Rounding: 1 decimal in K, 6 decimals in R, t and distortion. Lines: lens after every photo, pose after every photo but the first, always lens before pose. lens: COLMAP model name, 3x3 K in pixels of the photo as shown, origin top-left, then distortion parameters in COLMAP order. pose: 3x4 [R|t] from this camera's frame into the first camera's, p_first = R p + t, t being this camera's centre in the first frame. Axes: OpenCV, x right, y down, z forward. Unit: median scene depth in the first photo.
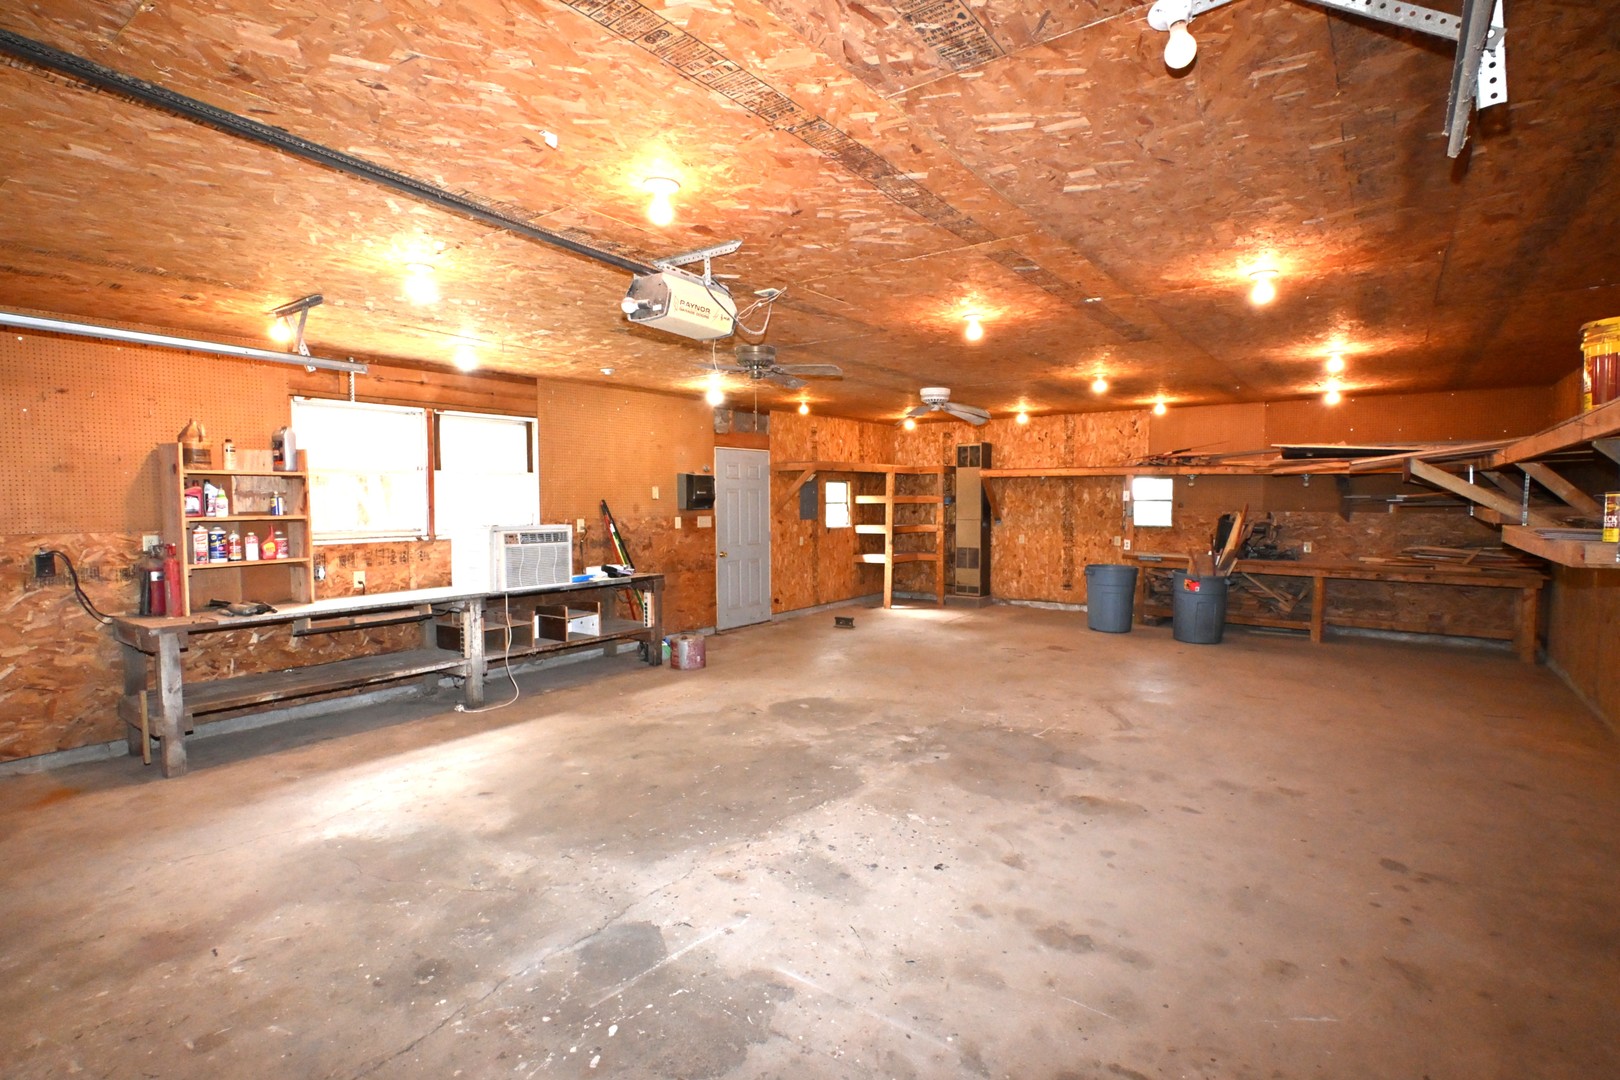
lens RADIAL K [[782.9, 0, 807.4], [0, 782.9, 539.6], [0, 0, 1]] dist [-0.003485, 0.001587]
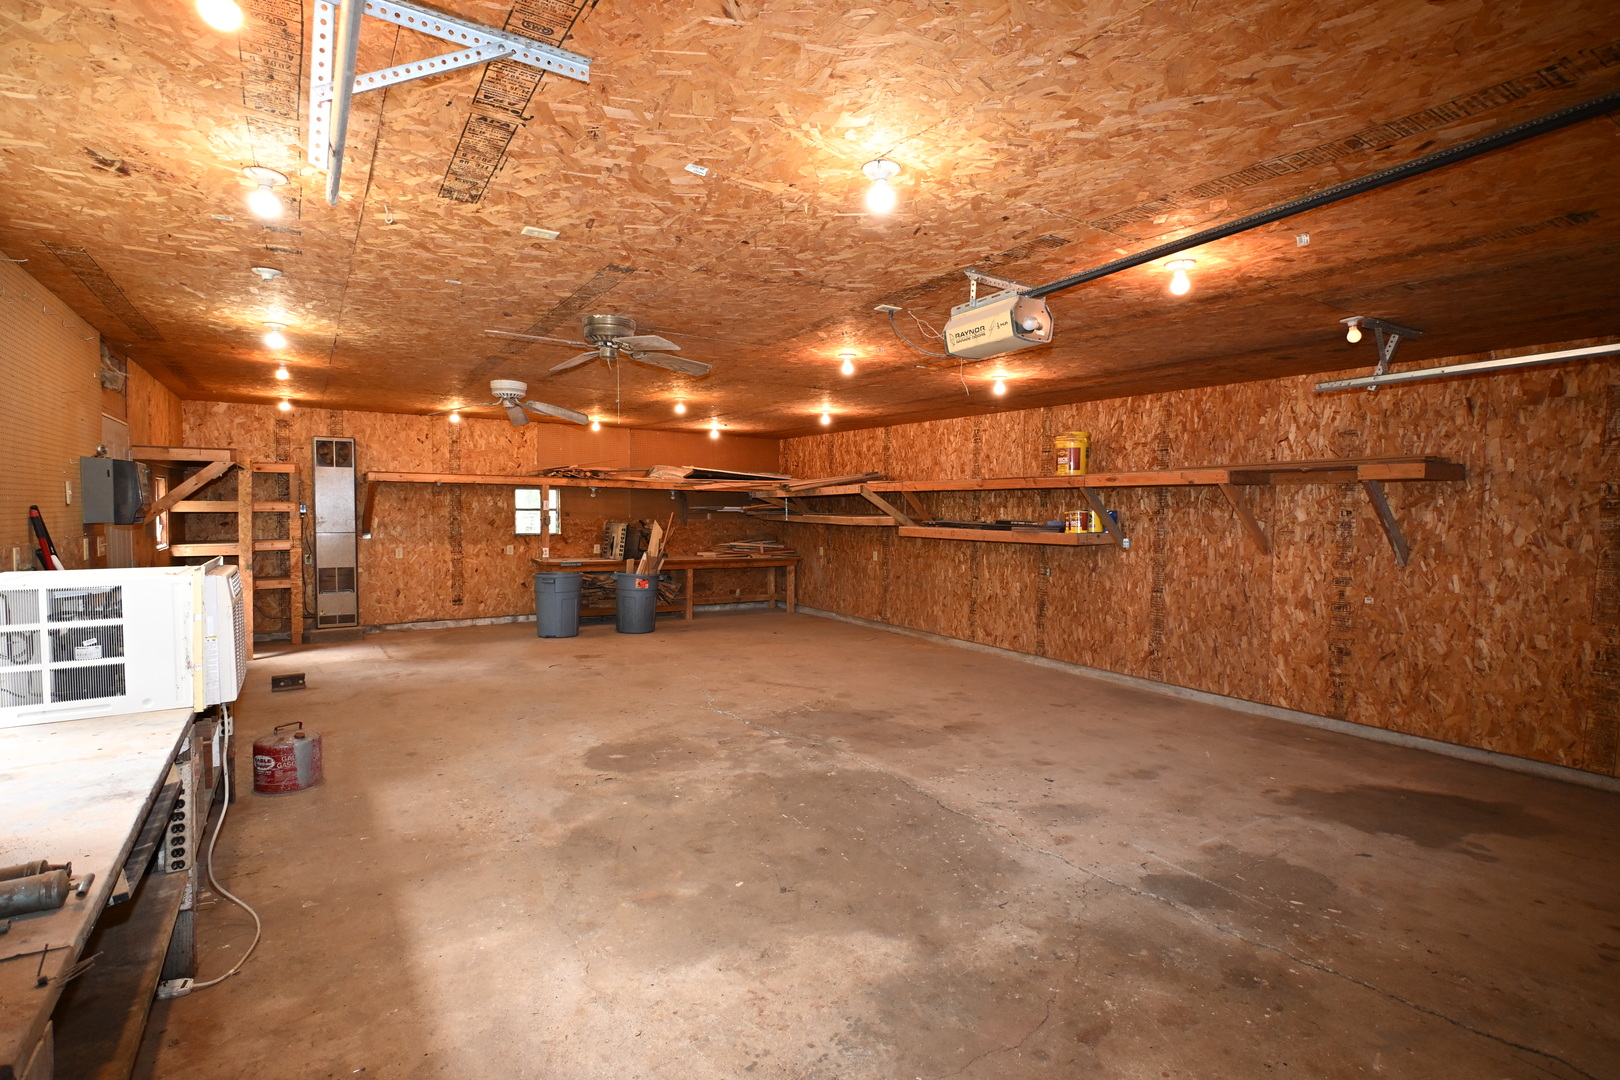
lens RADIAL K [[782.9, 0, 807.4], [0, 782.9, 539.6], [0, 0, 1]] dist [-0.003485, 0.001587]
pose [[0.355385, -0.033195, 0.934131, -0.857188], [0.040898, 0.998964, 0.019939, -0.033607], [-0.933825, 0.031118, 0.356374, 0.611351]]
